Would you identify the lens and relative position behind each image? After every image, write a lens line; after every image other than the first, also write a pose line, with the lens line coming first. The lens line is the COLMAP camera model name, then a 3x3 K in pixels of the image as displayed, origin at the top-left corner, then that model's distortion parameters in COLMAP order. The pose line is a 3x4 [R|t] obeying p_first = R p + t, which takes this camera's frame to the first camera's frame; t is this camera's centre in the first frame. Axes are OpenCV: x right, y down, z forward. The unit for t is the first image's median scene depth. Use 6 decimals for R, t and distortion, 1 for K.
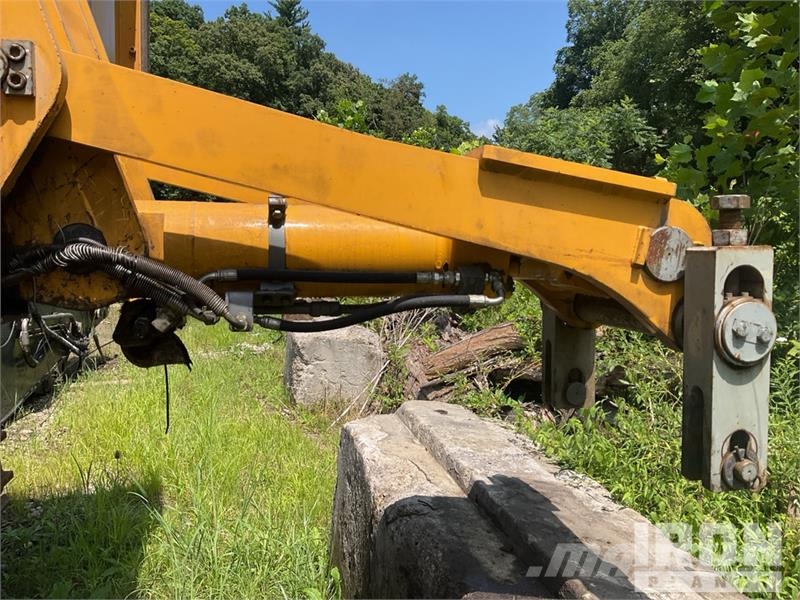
lens RADIAL K [[671.1, 0, 399.1], [0, 671.1, 299.2], [0, 0, 1]] dist [0.090966, -0.178930]
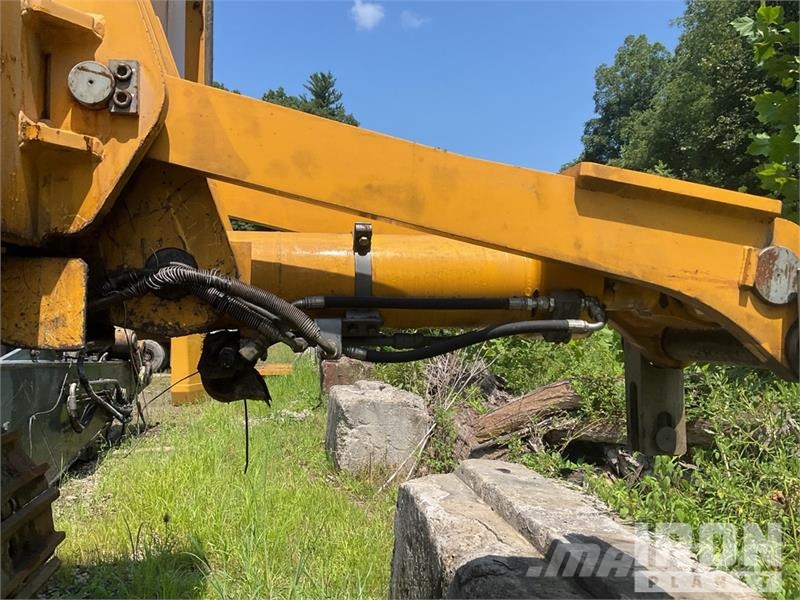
lens RADIAL K [[672.9, 0, 398.3], [0, 672.9, 296.5], [0, 0, 1]] dist [0.125896, -0.282461]
pose [[0.998661, -0.014769, -0.049569, -0.072165], [0.009382, 0.994193, -0.107200, 0.052054], [0.050865, 0.106591, 0.993001, 0.032109]]
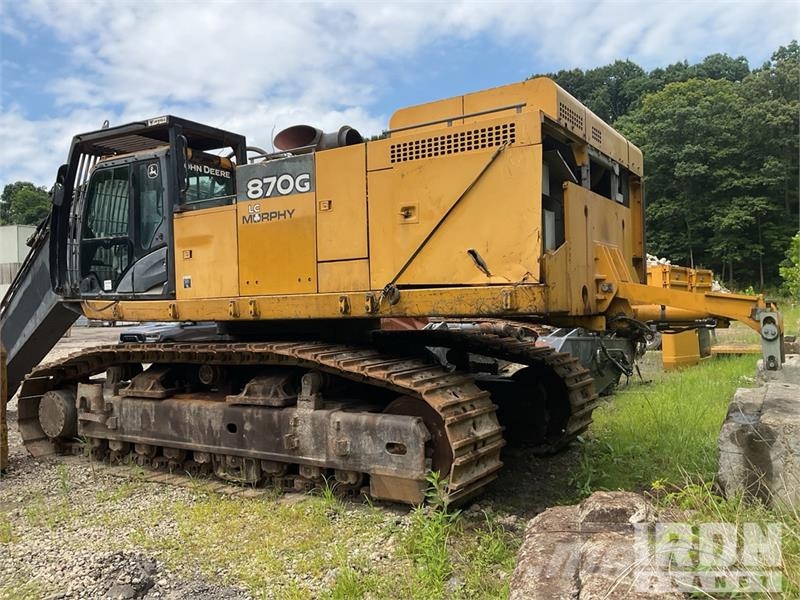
lens RADIAL K [[671.1, 0, 399.1], [0, 671.1, 299.2], [0, 0, 1]] dist [0.090966, -0.178930]
pose [[0.718208, -0.045827, -0.694317, 1.461832], [-0.011707, 0.996892, -0.077907, 0.163718], [0.695730, 0.064082, 0.715440, -2.979664]]
